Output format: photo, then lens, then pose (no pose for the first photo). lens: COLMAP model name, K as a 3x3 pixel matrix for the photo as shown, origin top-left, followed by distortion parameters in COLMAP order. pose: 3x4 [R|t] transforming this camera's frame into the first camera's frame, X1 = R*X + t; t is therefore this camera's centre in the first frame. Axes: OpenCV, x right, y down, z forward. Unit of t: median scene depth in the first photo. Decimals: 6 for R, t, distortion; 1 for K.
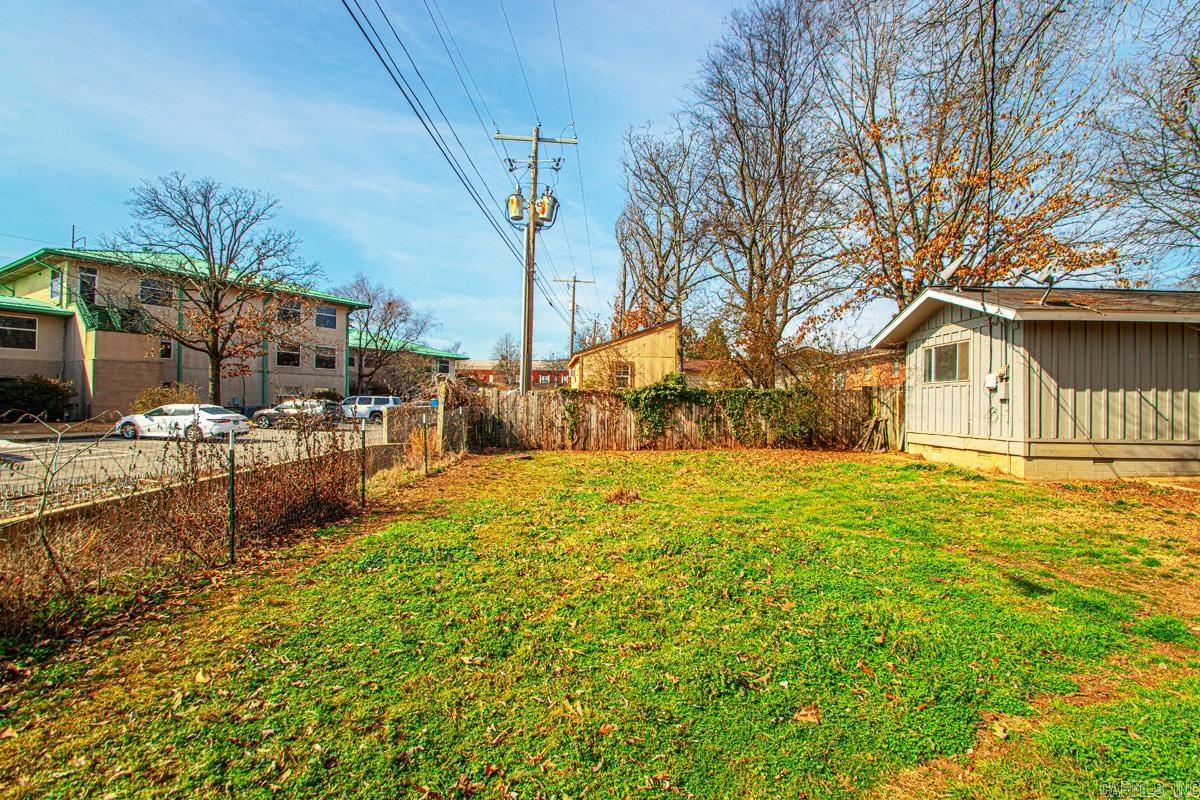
lens RADIAL K [[551.5, 0, 614.2], [0, 551.5, 402.4], [0, 0, 1]] dist [0.024202, -0.010400]
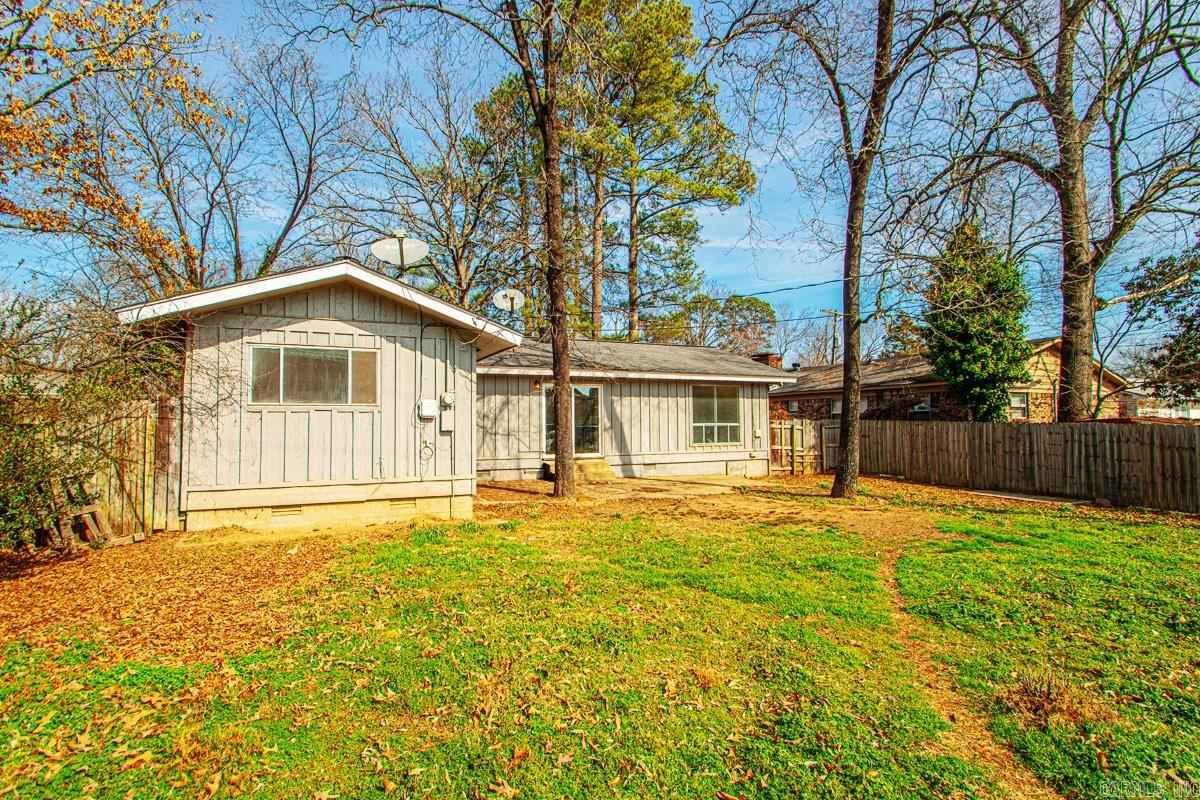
lens RADIAL K [[585.8, 0, 561.4], [0, 585.8, 399.4], [0, 0, 1]] dist [0.002530, -0.012376]
pose [[-0.390505, 0.026295, 0.920225, -0.137455], [-0.005378, 0.999510, -0.030843, -0.020318], [-0.920585, -0.016993, -0.390172, 0.878101]]
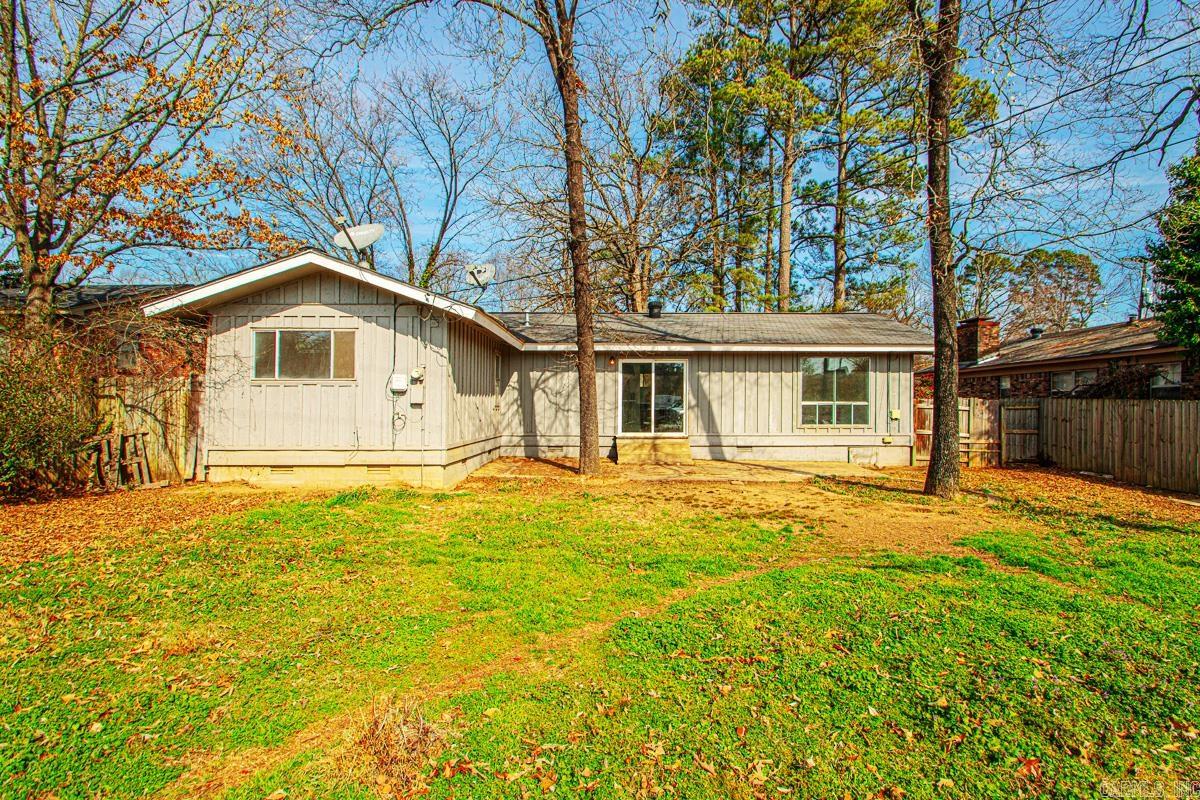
lens RADIAL K [[580.9, 0, 600.0], [0, 580.9, 400.0], [0, 0, 1]] dist [0.013606, -0.013726]
pose [[-0.005118, -0.002852, 0.999983, -0.173271], [-0.008309, 0.999962, 0.002809, -0.012716], [-0.999952, -0.008294, -0.005141, 0.526831]]
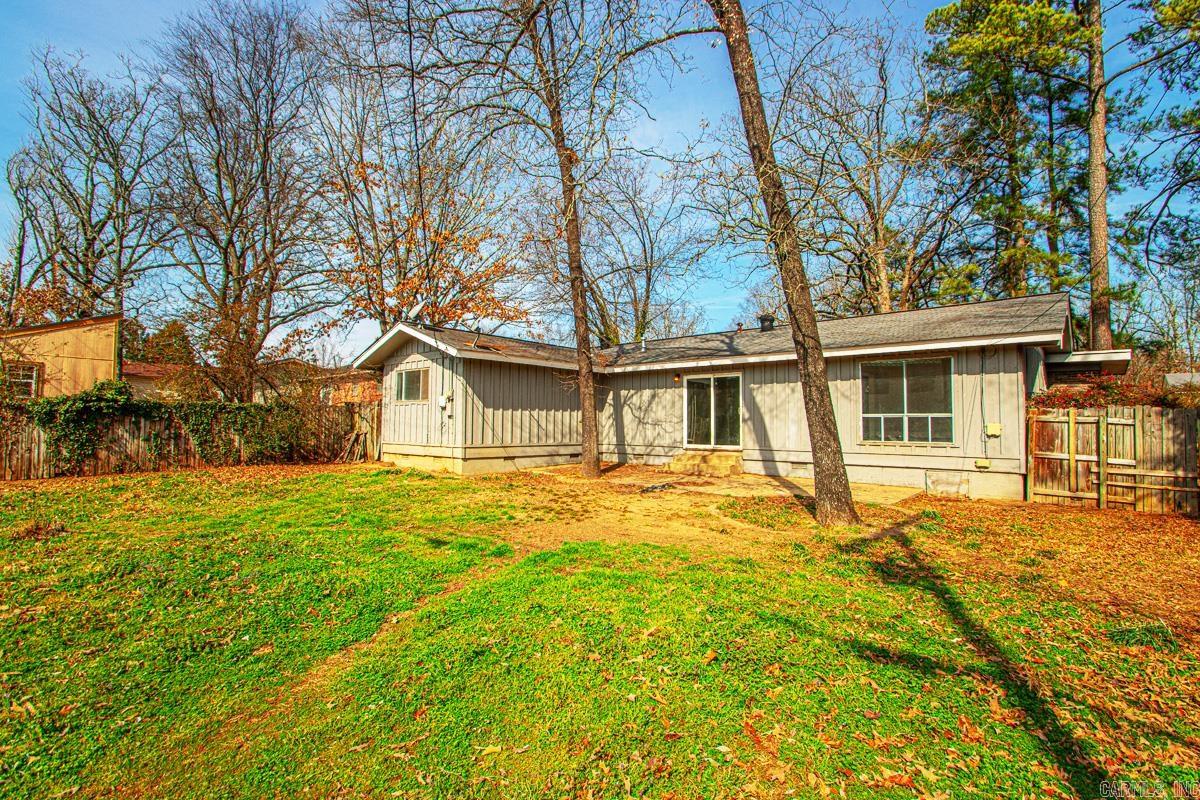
lens RADIAL K [[549.1, 0, 608.6], [0, 549.1, 397.6], [0, 0, 1]] dist [0.017757, -0.020077]
pose [[0.656654, 0.030035, 0.753593, -0.025047], [-0.004446, 0.999343, -0.035956, -0.002278], [-0.754179, 0.020260, 0.656357, -0.099425]]
